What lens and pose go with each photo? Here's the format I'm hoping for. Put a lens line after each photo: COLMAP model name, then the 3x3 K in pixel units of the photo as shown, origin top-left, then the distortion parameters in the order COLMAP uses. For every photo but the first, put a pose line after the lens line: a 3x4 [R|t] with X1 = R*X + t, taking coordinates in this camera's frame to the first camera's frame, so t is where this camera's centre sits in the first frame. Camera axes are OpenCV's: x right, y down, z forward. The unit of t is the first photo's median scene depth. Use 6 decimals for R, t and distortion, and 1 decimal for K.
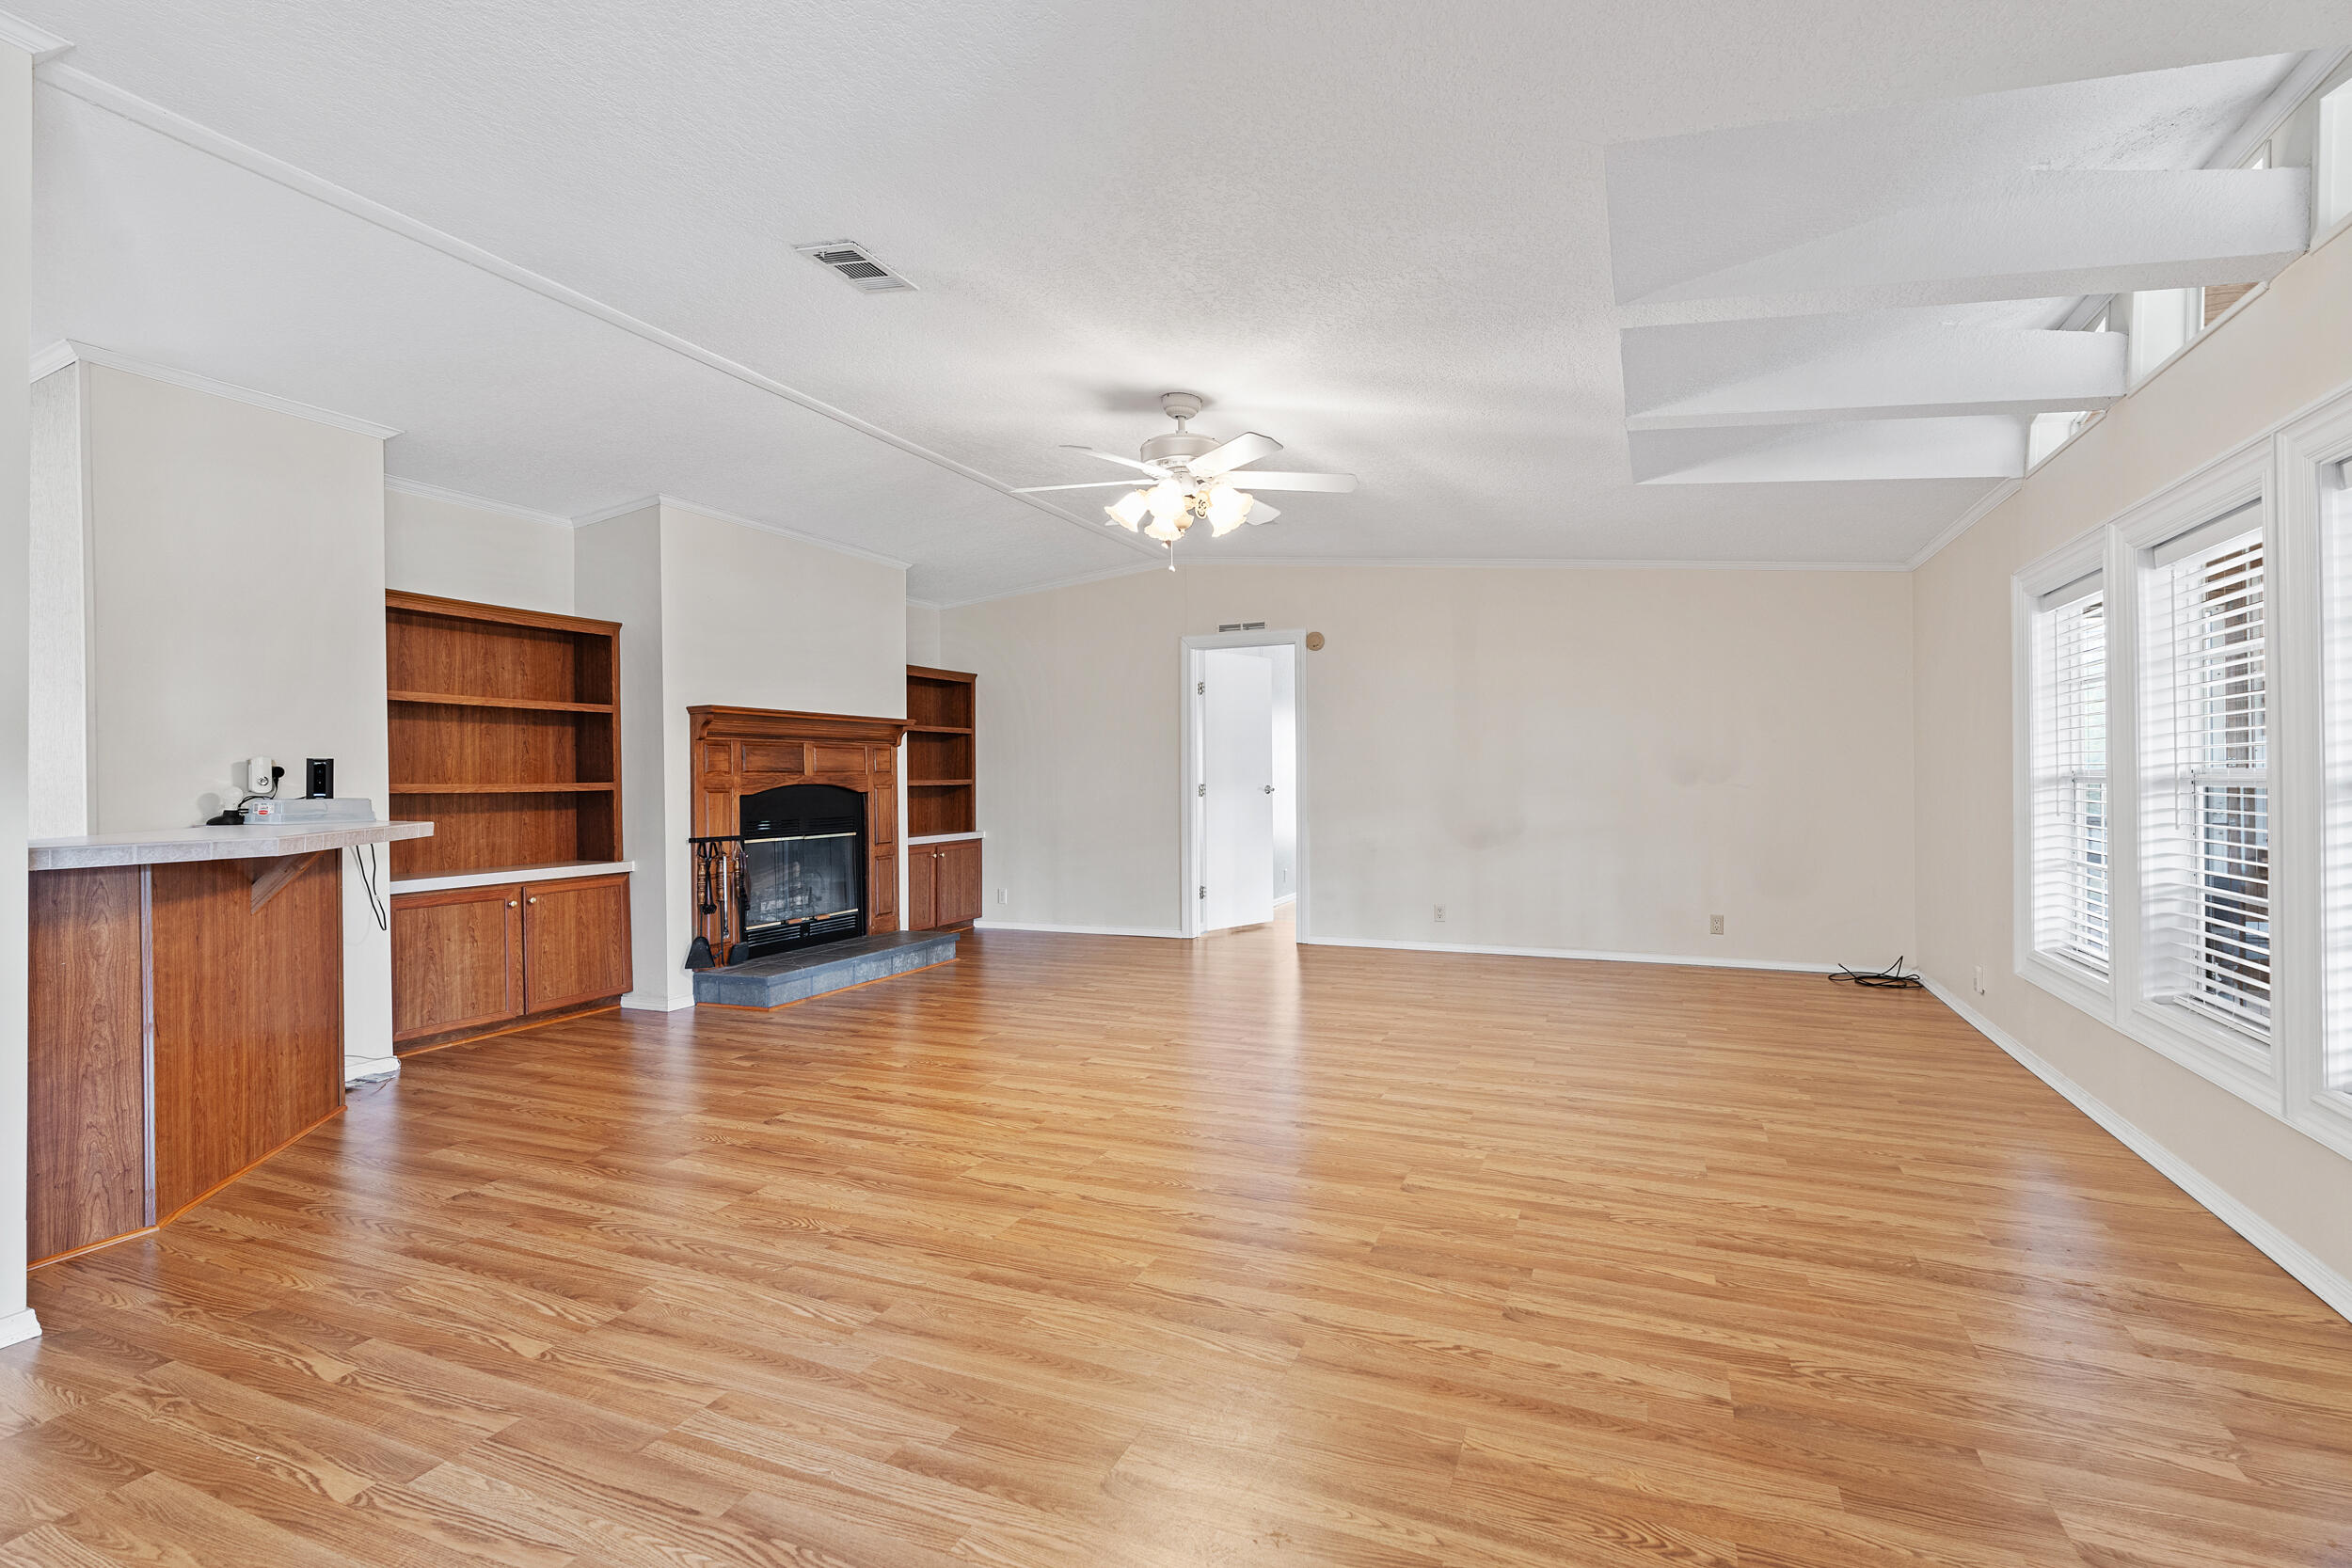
lens RADIAL K [[1080.7, 0, 1172.3], [0, 1080.7, 778.1], [0, 0, 1]] dist [-0.009820, 0.004100]
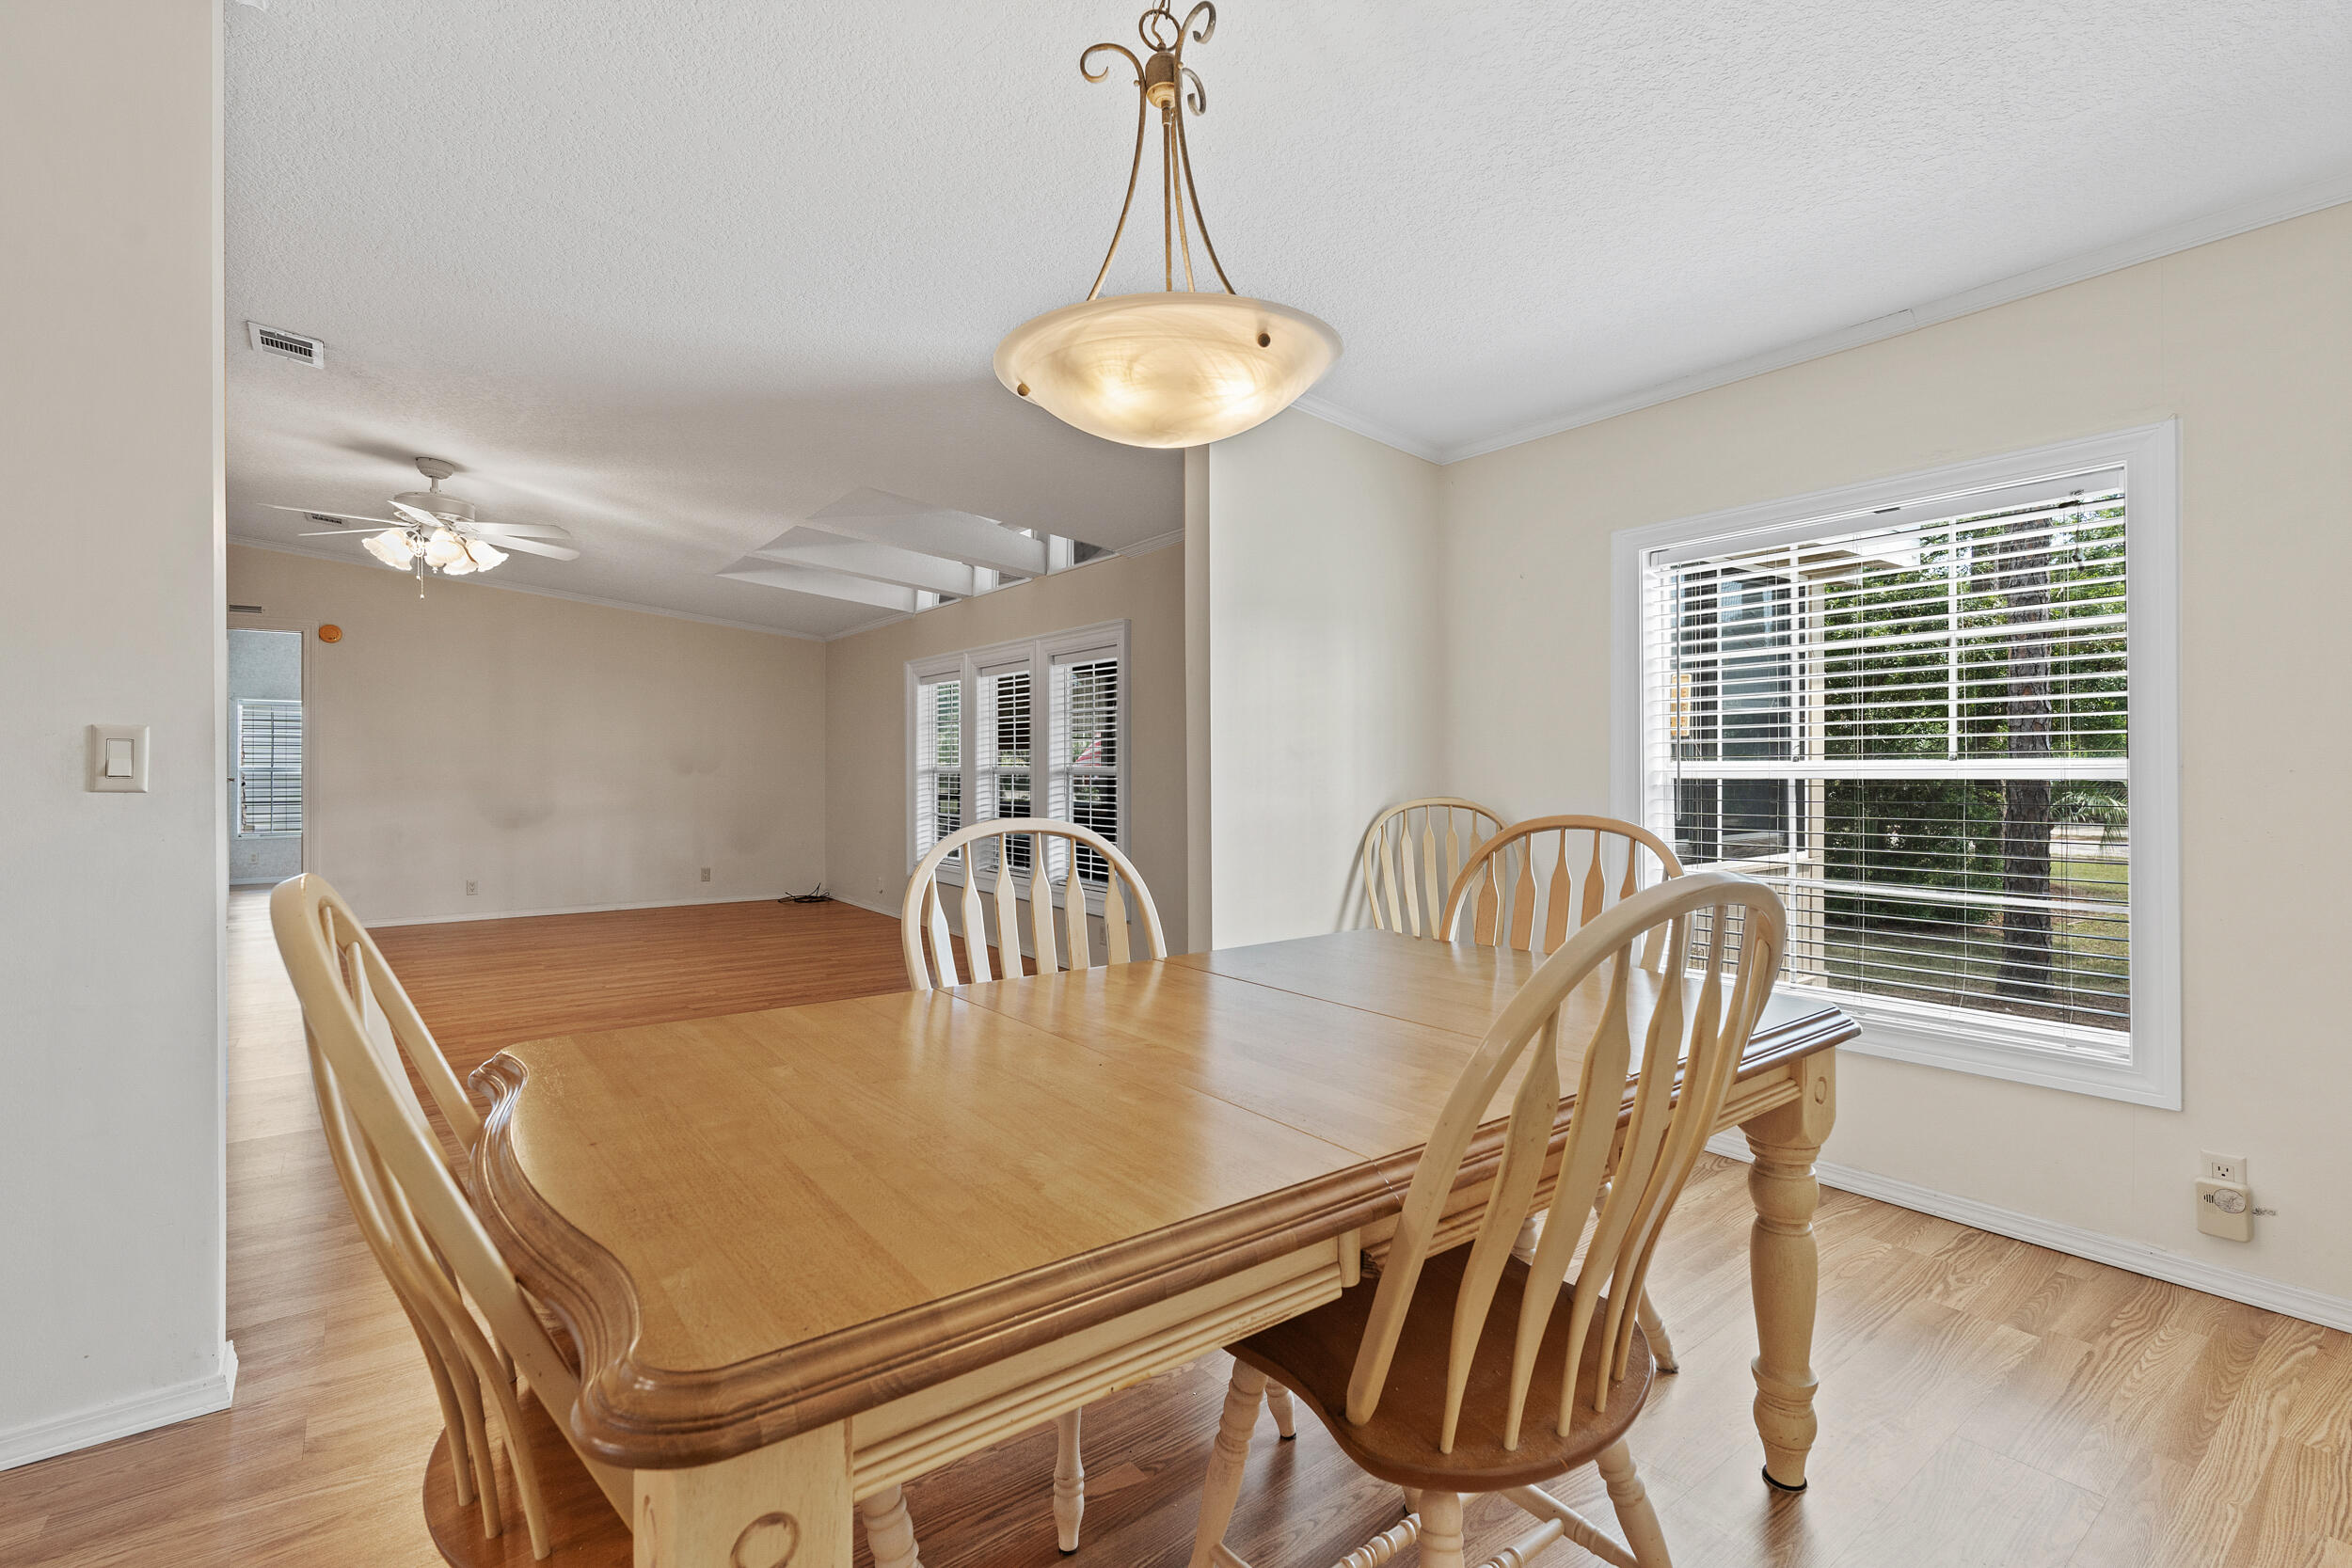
lens RADIAL K [[1080.7, 0, 1196.7], [0, 1080.7, 782.6], [0, 0, 1]] dist [-0.009820, 0.004100]
pose [[0.477592, -0.001668, 0.878580, -0.540169], [-0.005750, 0.999971, 0.005024, 0.006353], [-0.878563, -0.007451, 0.477568, -0.300096]]
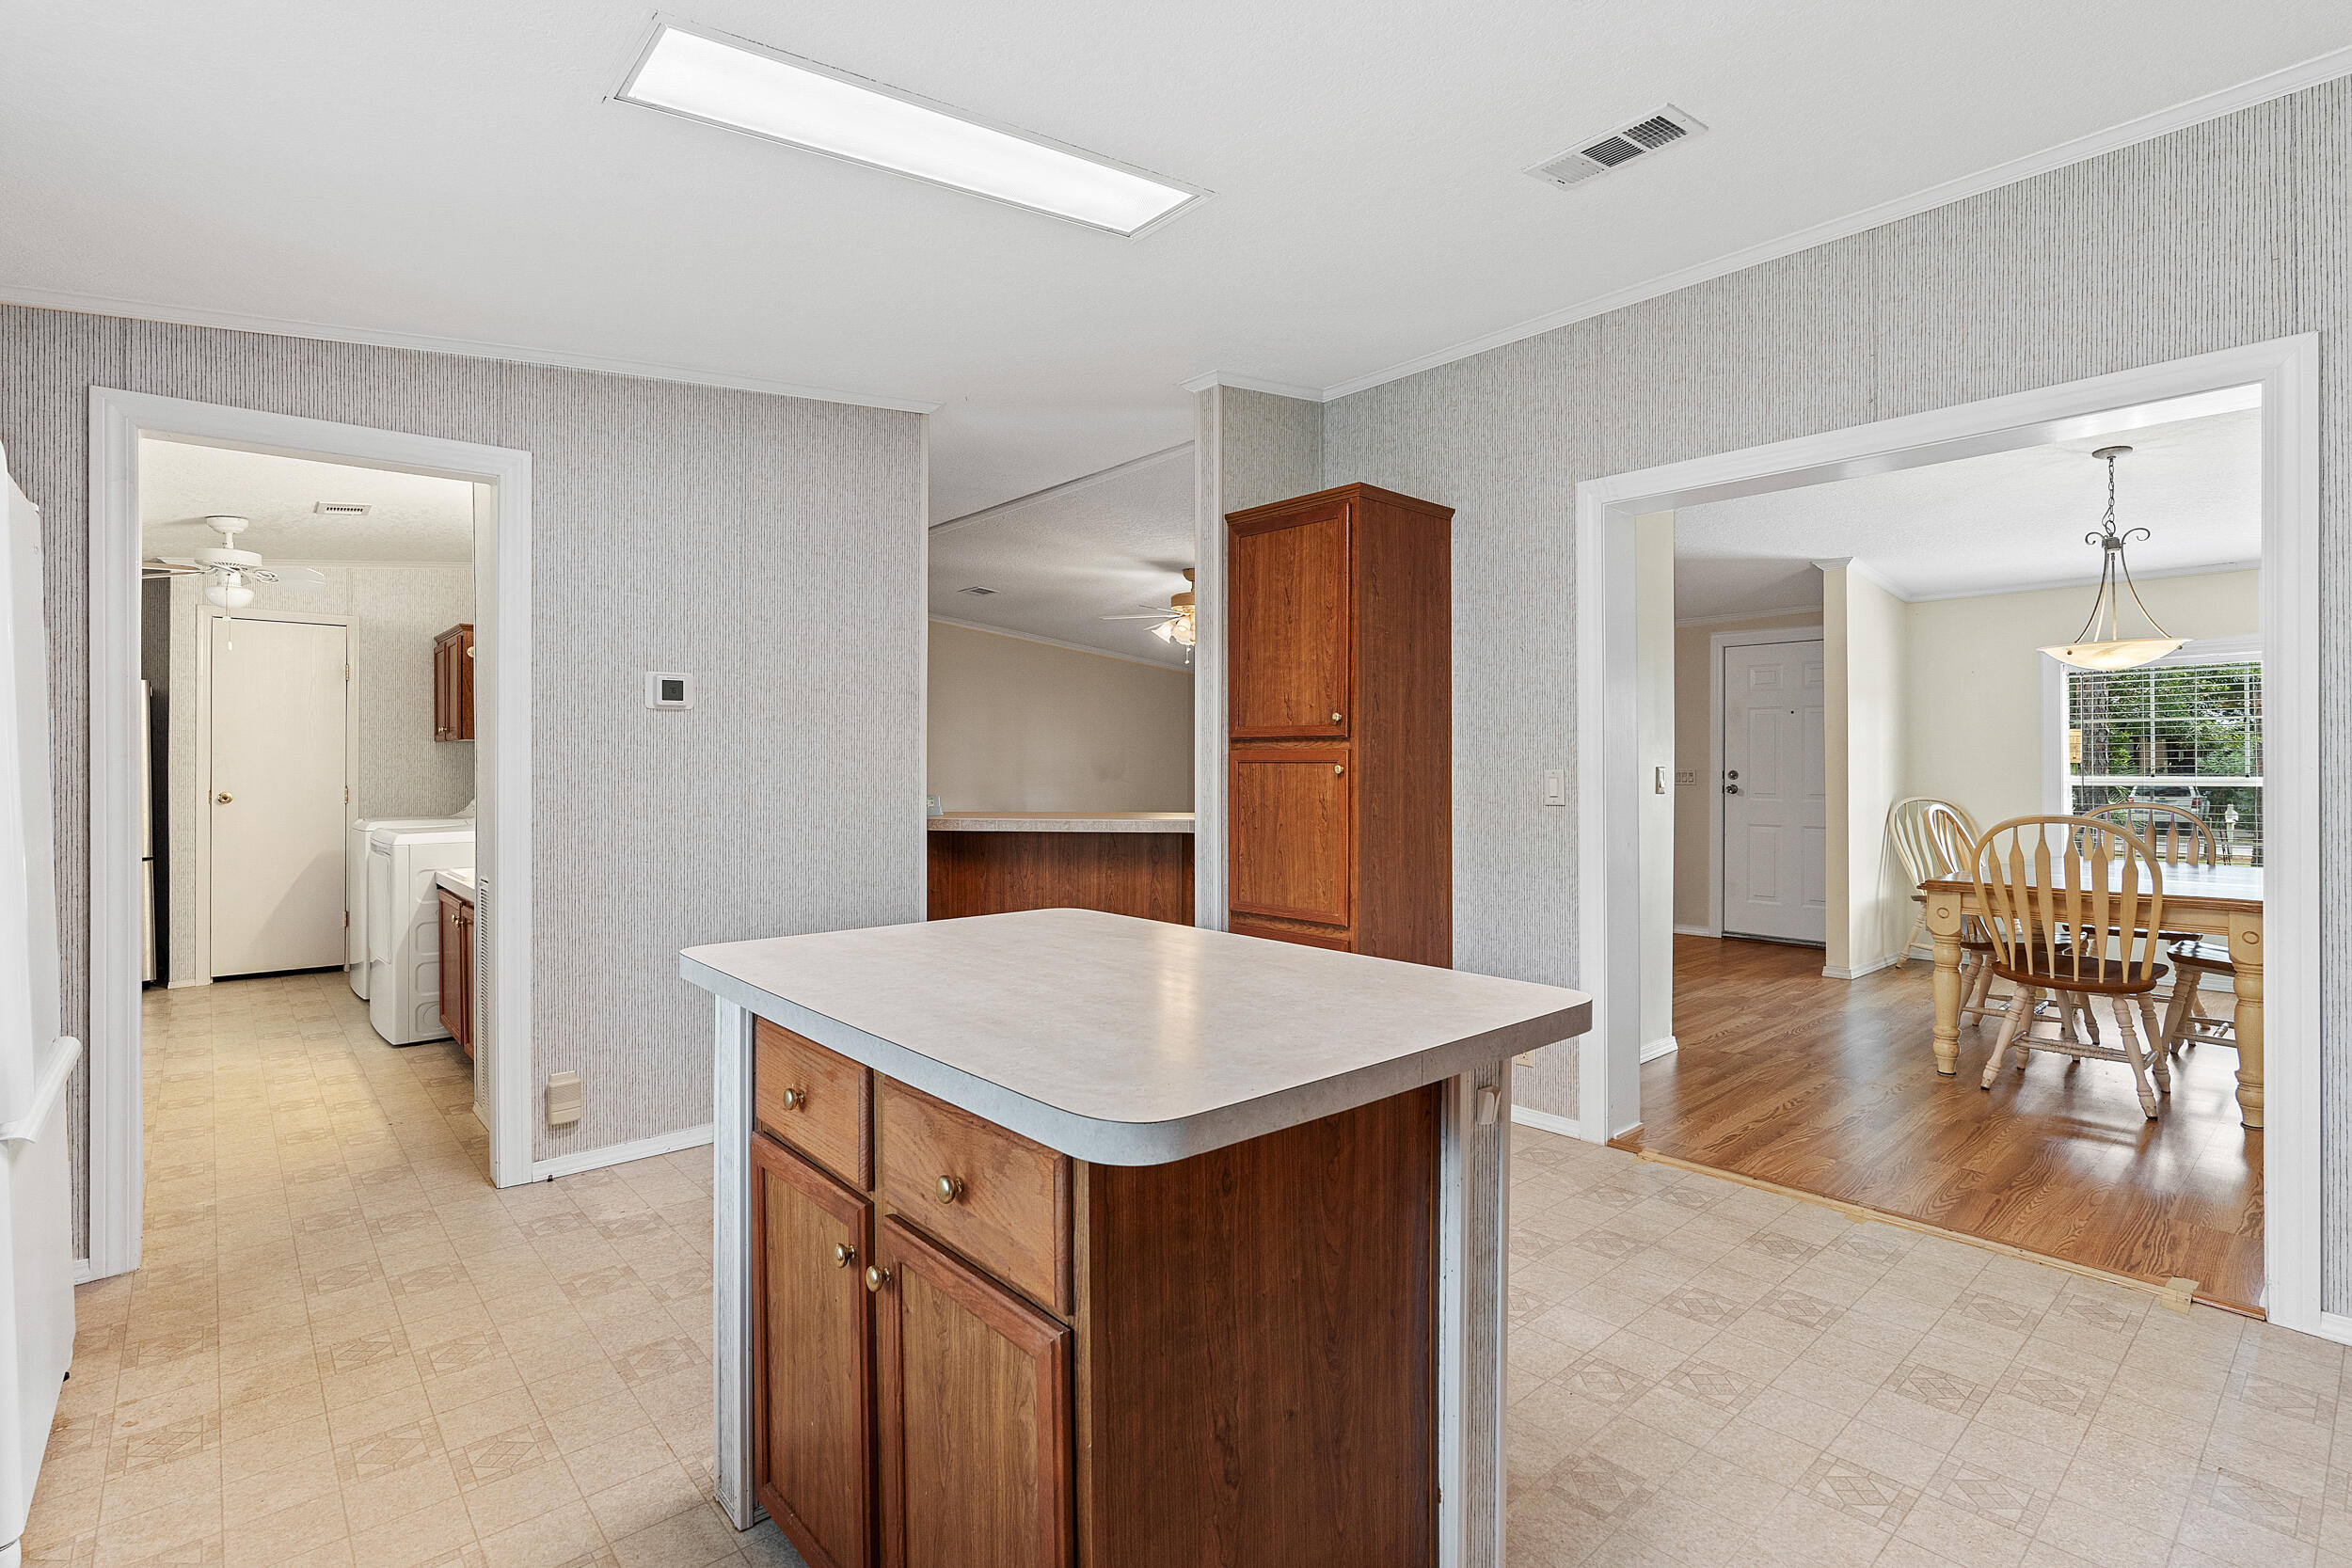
lens RADIAL K [[1080.7, 0, 1188.9], [0, 1080.7, 771.4], [0, 0, 1]] dist [-0.009820, 0.004100]
pose [[0.424943, 0.010180, 0.905163, -1.360780], [-0.004109, 0.999948, -0.009317, -0.003328], [-0.905211, 0.000240, 0.424963, 0.184884]]
